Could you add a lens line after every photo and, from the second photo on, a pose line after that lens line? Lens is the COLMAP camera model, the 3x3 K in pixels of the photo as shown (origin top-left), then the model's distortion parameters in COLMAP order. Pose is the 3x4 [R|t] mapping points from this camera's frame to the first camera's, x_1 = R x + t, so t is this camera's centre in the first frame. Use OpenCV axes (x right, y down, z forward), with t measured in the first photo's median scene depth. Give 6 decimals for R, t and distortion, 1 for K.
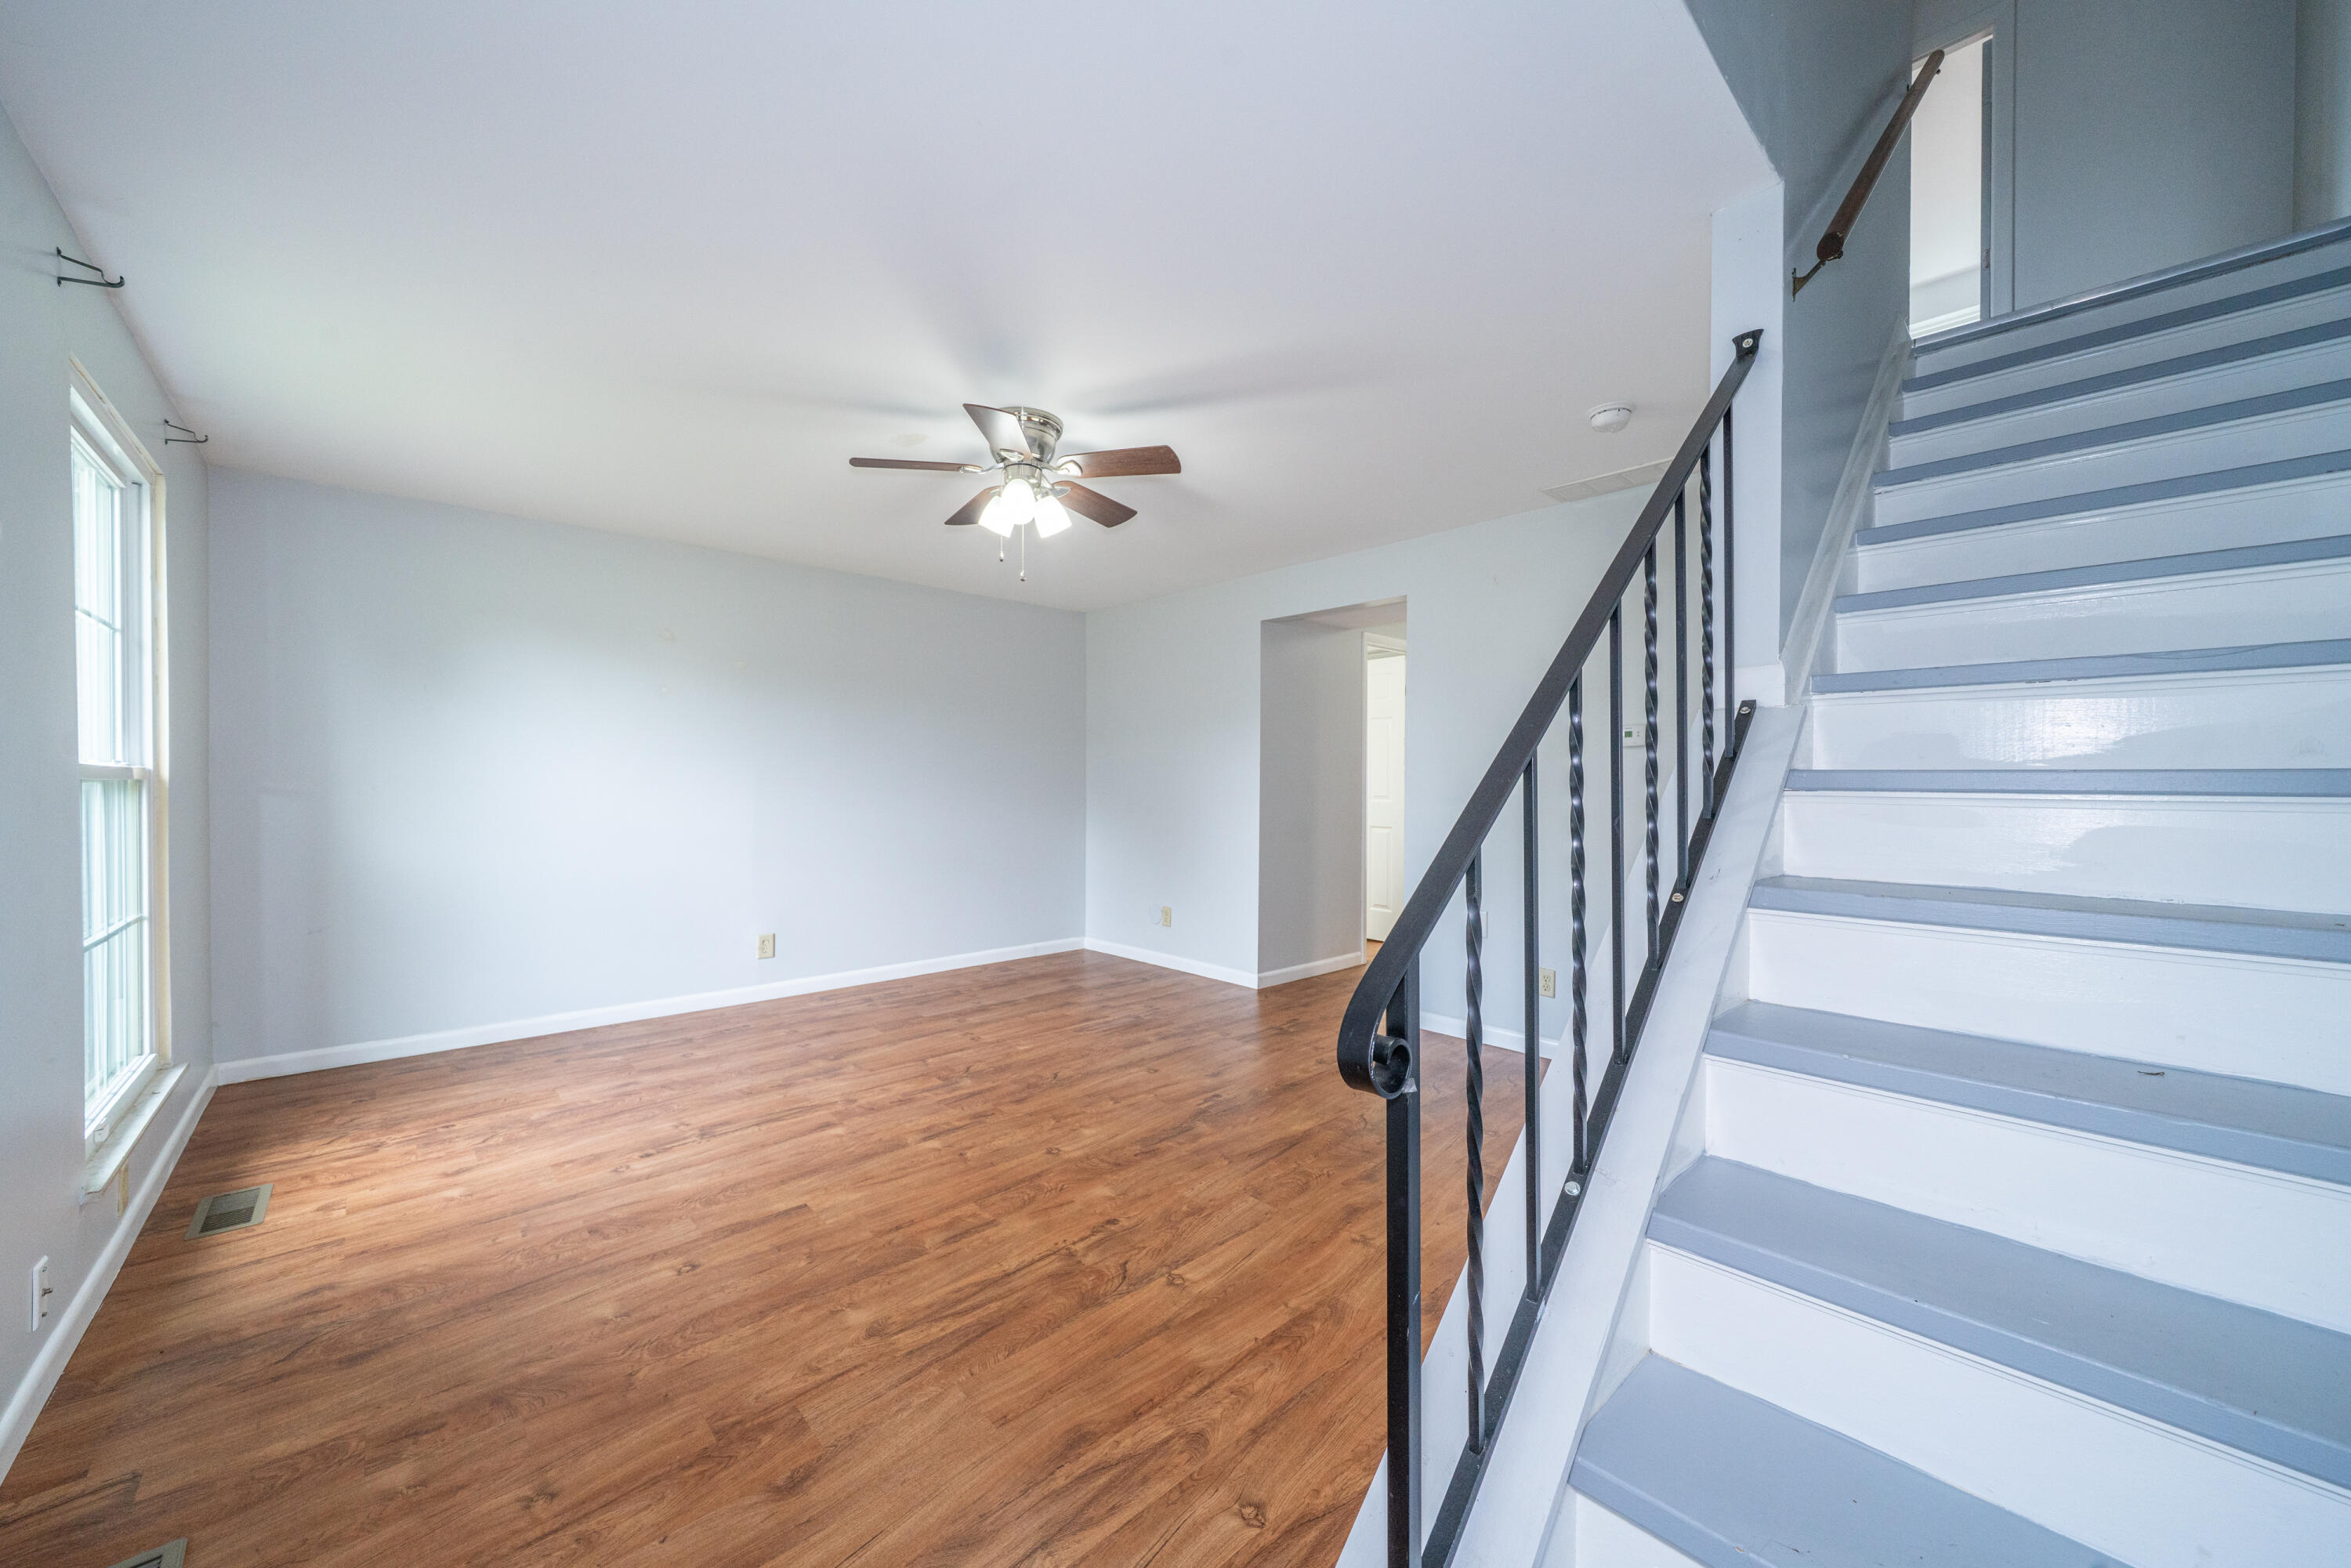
lens RADIAL K [[856.1, 0, 1175.5], [0, 856.1, 784.0], [0, 0, 1]] dist [-0.001283, -0.000333]
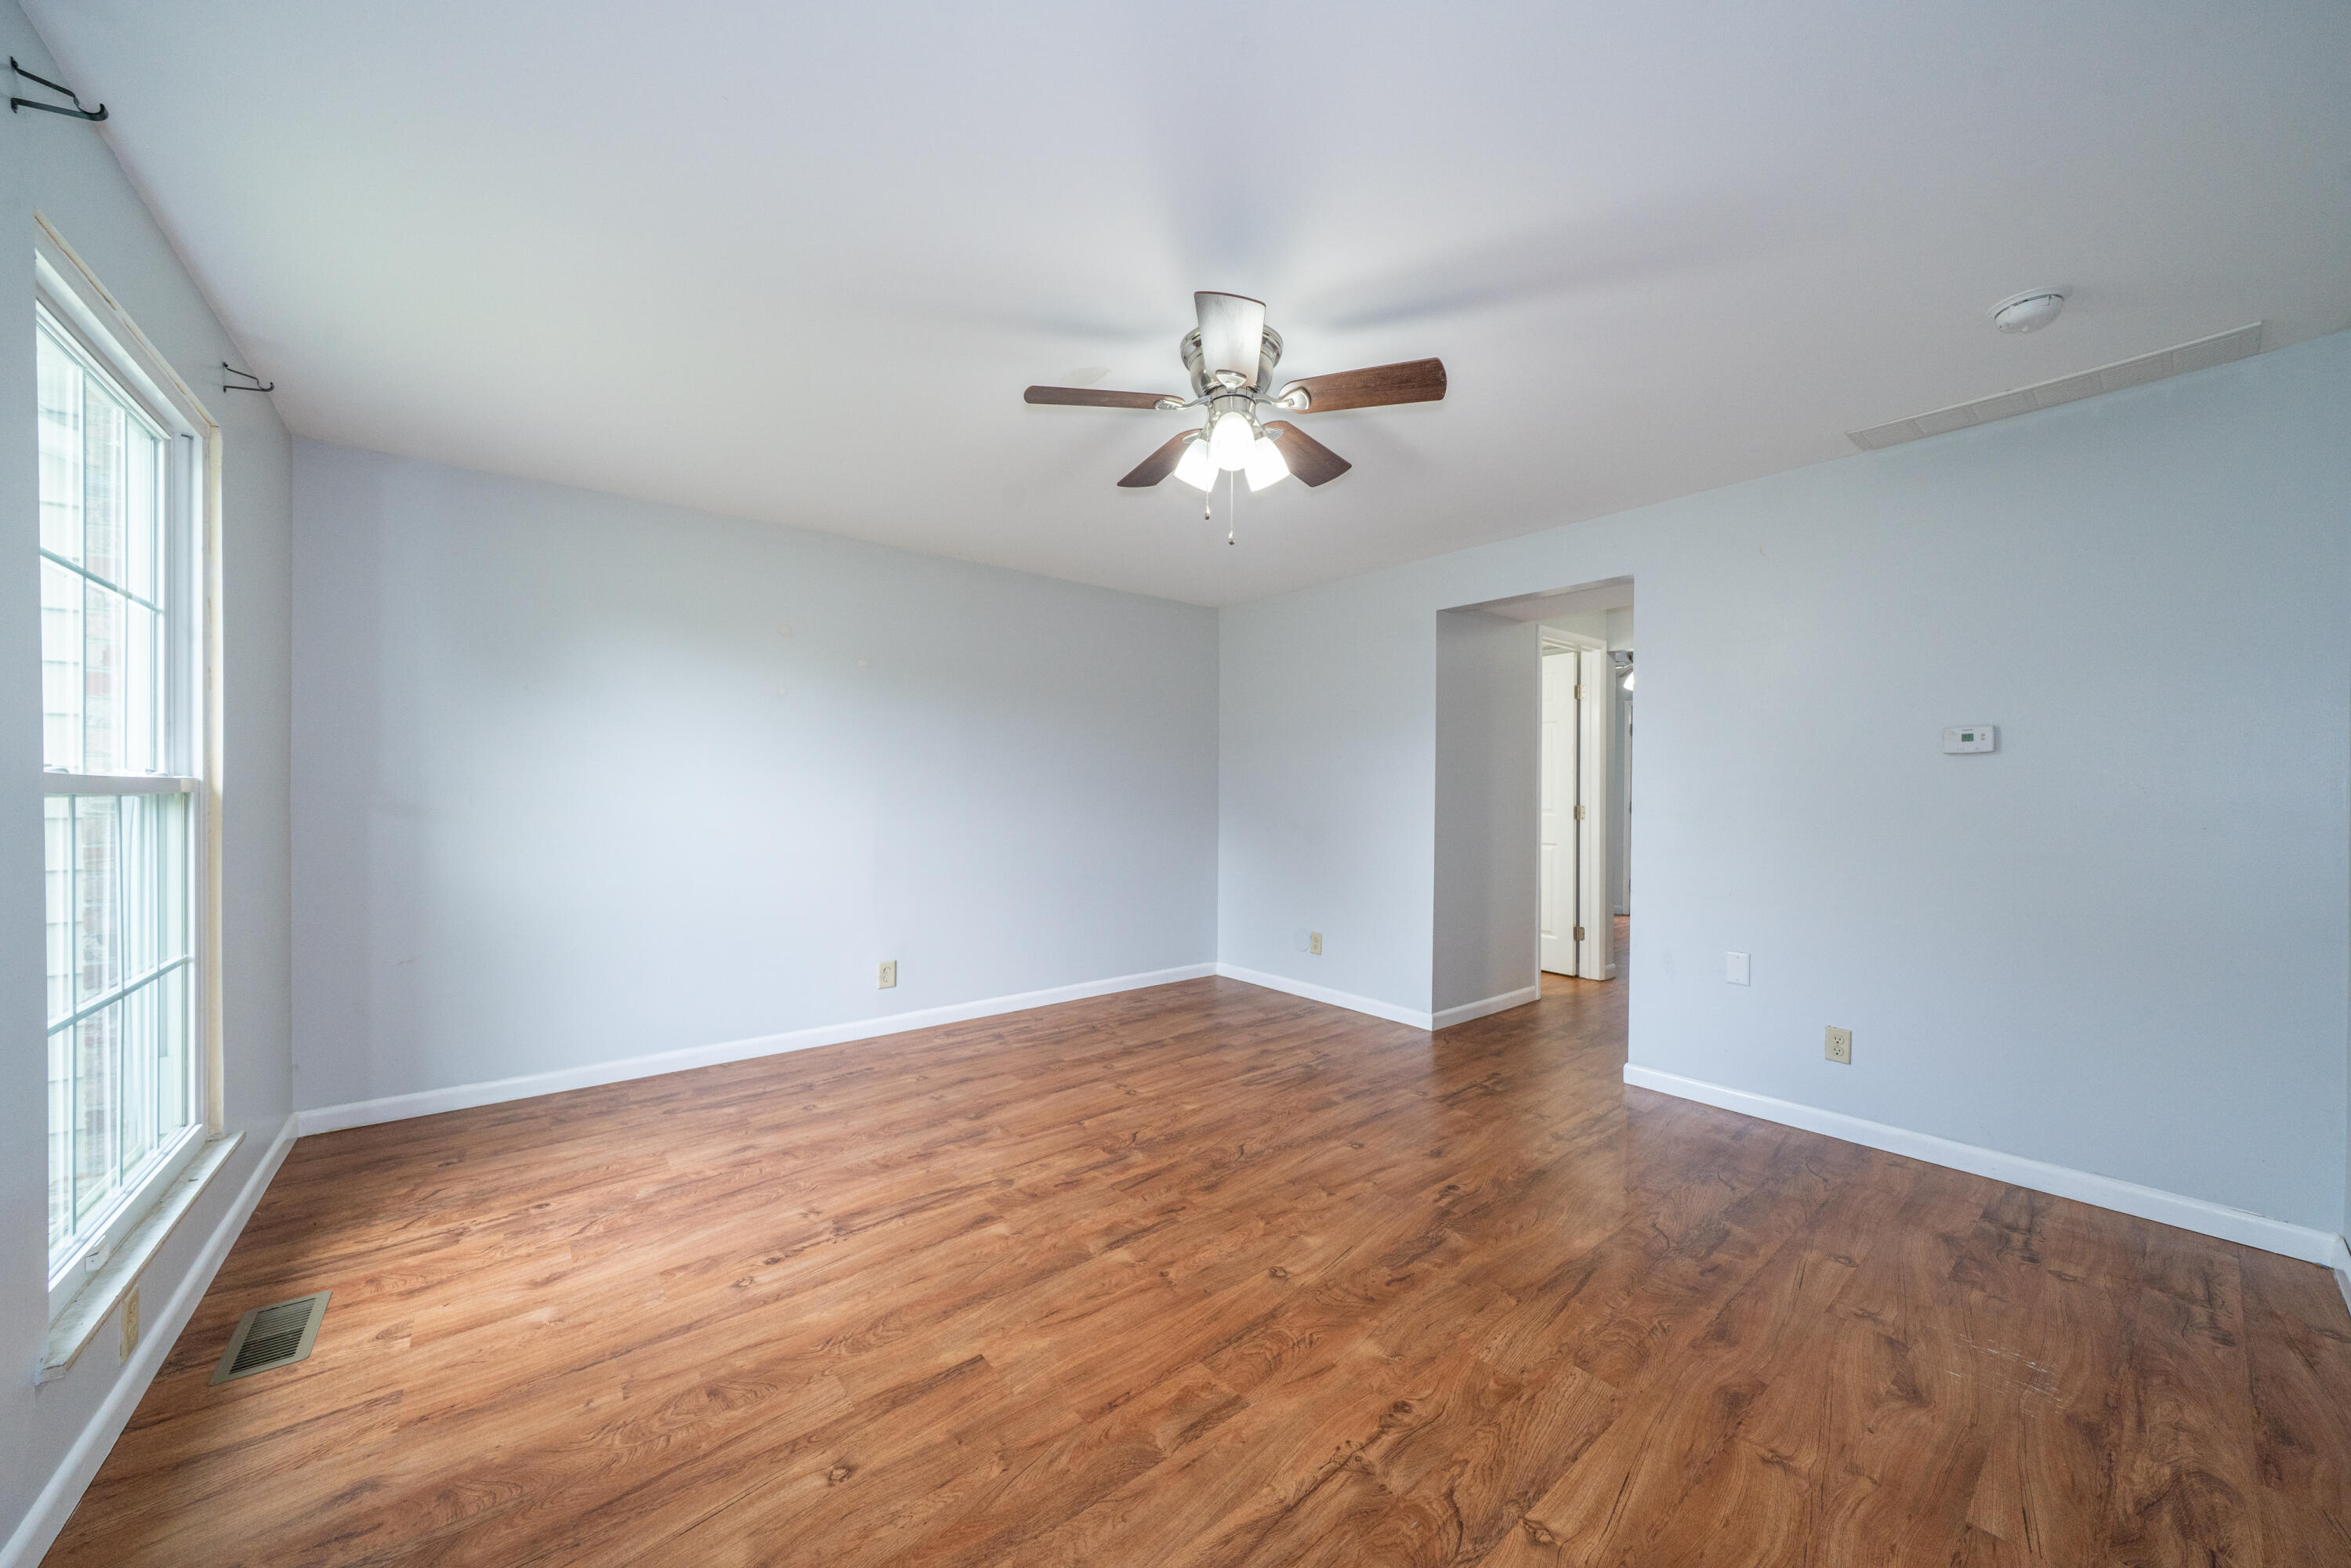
lens RADIAL K [[834.1, 0, 1189.1], [0, 834.1, 788.2], [0, 0, 1]] dist [-0.001898, -0.000161]
pose [[0.997962, 0.002479, -0.063761, -0.170757], [-0.002747, 0.999988, -0.004115, -0.007562], [0.063750, 0.004281, 0.997957, 0.229762]]
